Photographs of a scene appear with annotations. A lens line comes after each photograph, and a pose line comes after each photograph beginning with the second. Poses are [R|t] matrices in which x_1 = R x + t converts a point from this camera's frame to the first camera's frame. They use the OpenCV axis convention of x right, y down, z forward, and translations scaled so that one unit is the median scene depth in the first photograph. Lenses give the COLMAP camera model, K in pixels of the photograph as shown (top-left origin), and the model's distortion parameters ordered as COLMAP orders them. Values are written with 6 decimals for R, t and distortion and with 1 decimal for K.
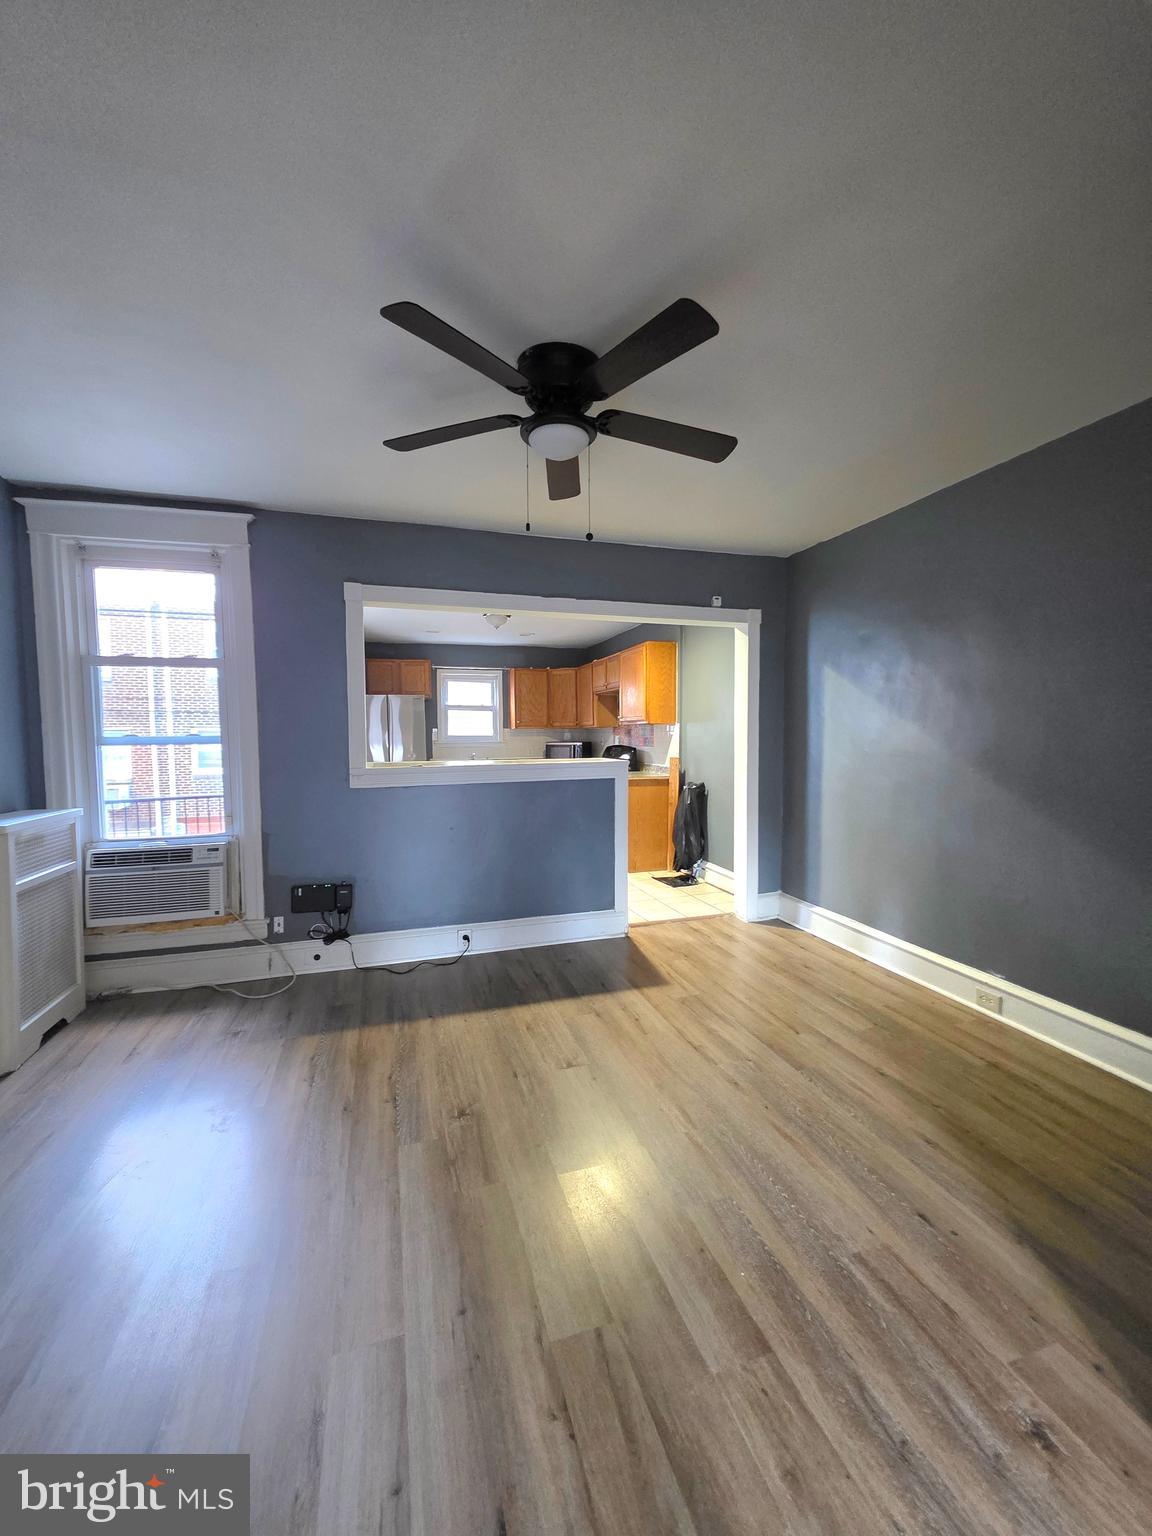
lens RADIAL K [[618.2, 0, 592.5], [0, 618.2, 772.9], [0, 0, 1]] dist [-0.002649, -0.000110]
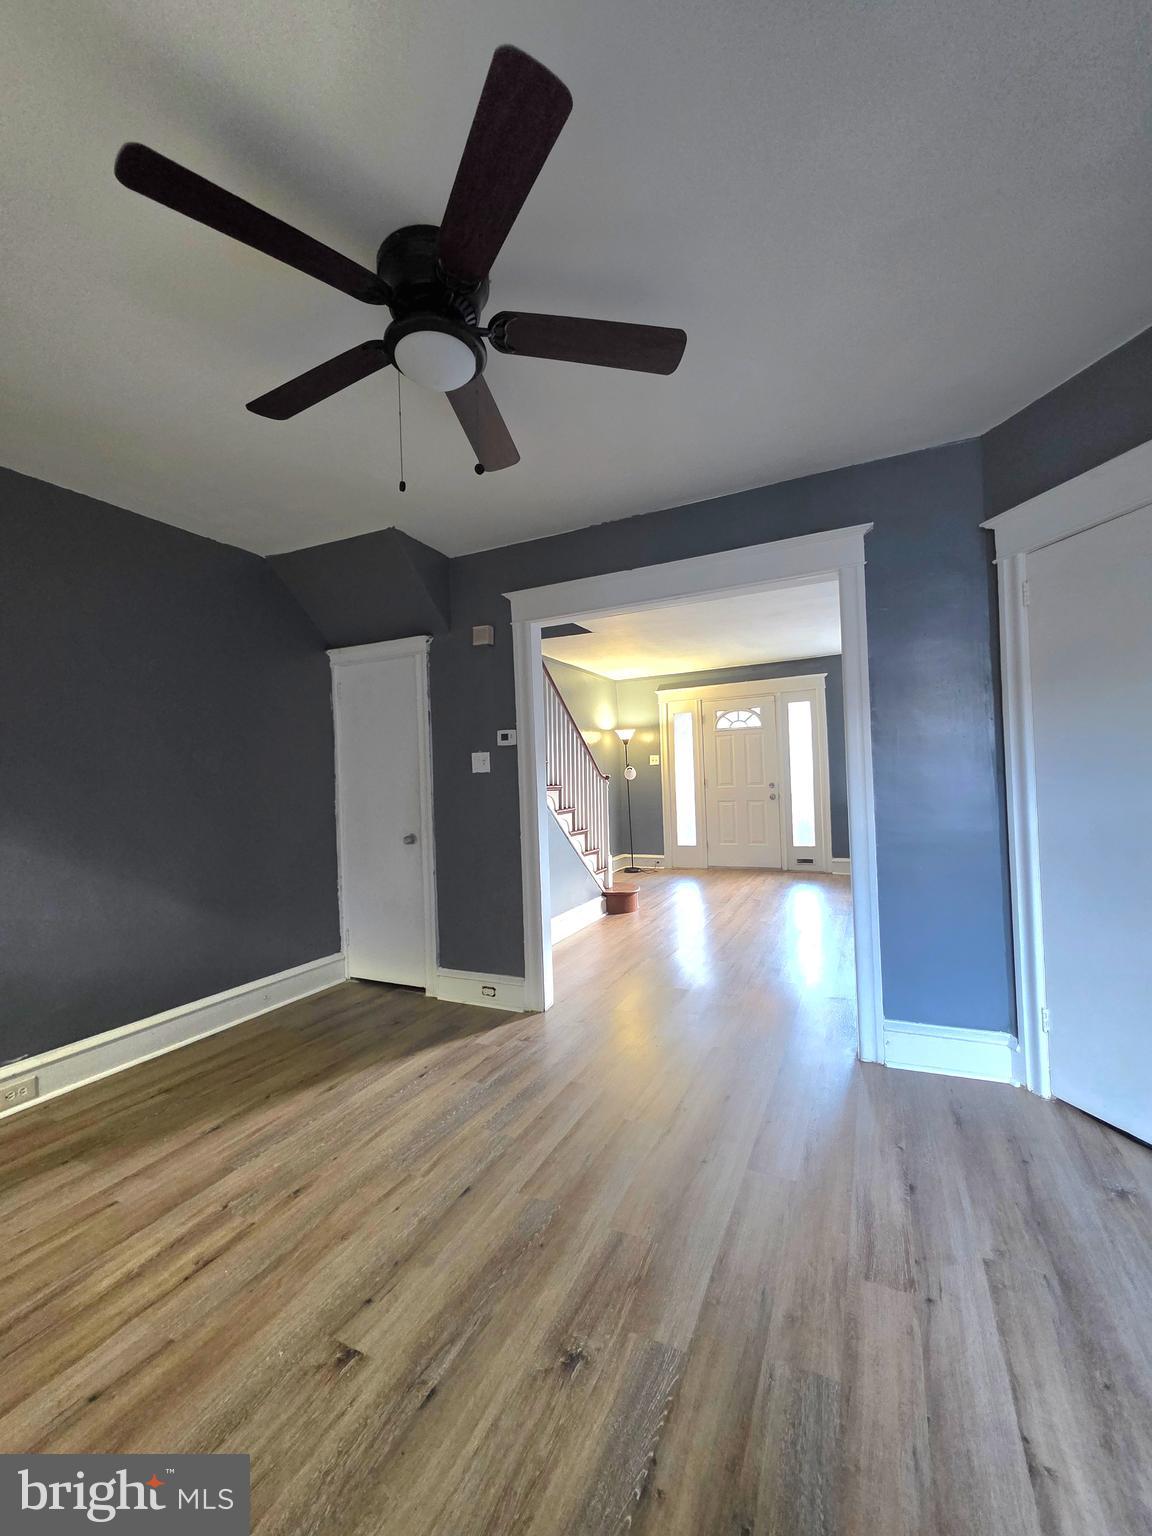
lens RADIAL K [[618.2, 0, 579.1], [0, 618.2, 771.7], [0, 0, 1]] dist [-0.002649, -0.000110]
pose [[-0.715543, 0.036382, 0.697621, -0.640813], [0.081808, 0.996136, 0.031959, -0.036127], [-0.693762, 0.079939, -0.715754, 1.347137]]
